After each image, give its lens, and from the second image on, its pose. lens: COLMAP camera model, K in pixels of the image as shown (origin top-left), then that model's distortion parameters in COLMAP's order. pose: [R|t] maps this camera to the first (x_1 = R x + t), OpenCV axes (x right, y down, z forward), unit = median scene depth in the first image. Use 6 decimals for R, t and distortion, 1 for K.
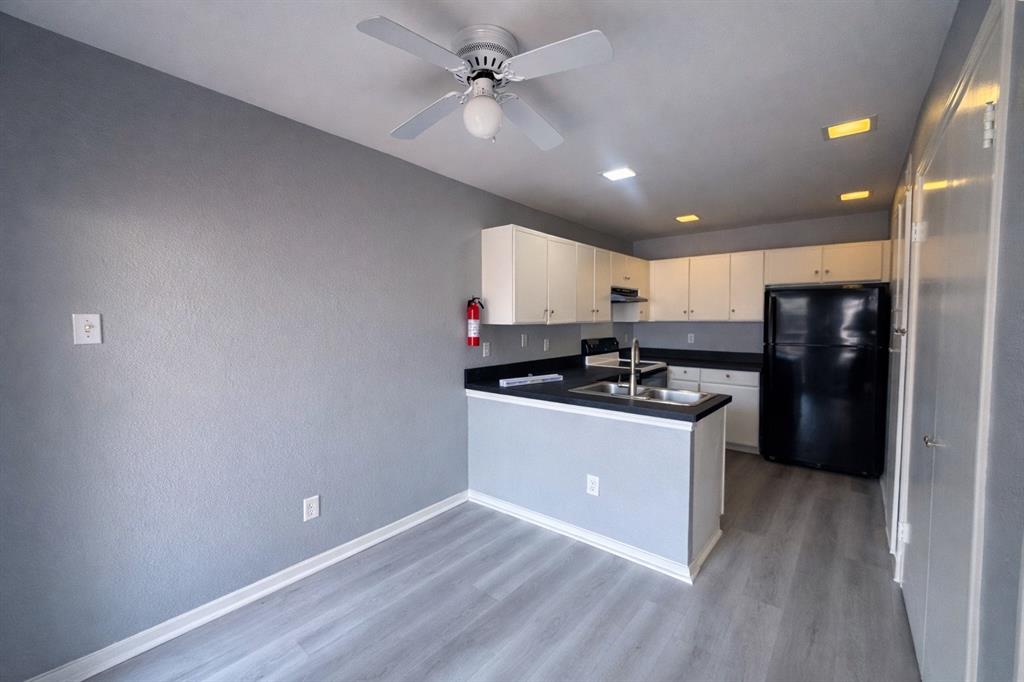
lens RADIAL K [[420.4, 0, 507.4], [0, 420.4, 339.5], [0, 0, 1]] dist [0.001242, 0.000111]
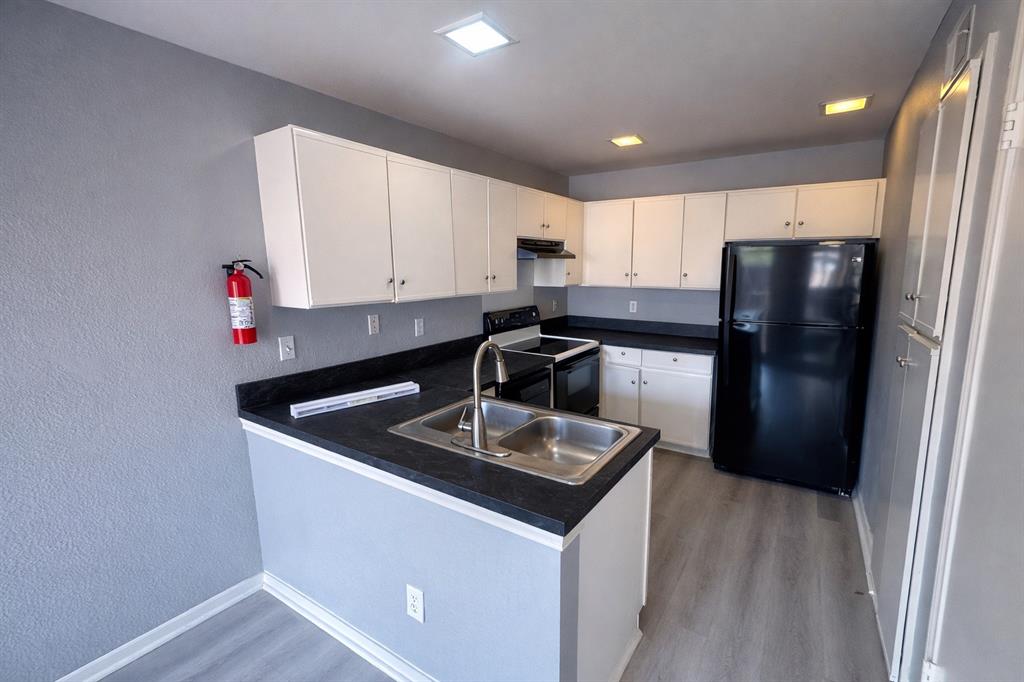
lens RADIAL K [[524.2, 0, 512.0], [0, 524.2, 341.0], [0, 0, 1]] dist [-0.001897, -0.000116]
pose [[0.986710, -0.018005, 0.161493, 0.105452], [0.005364, 0.996910, 0.078374, -0.026957], [-0.162405, -0.076466, 0.983757, 0.153447]]
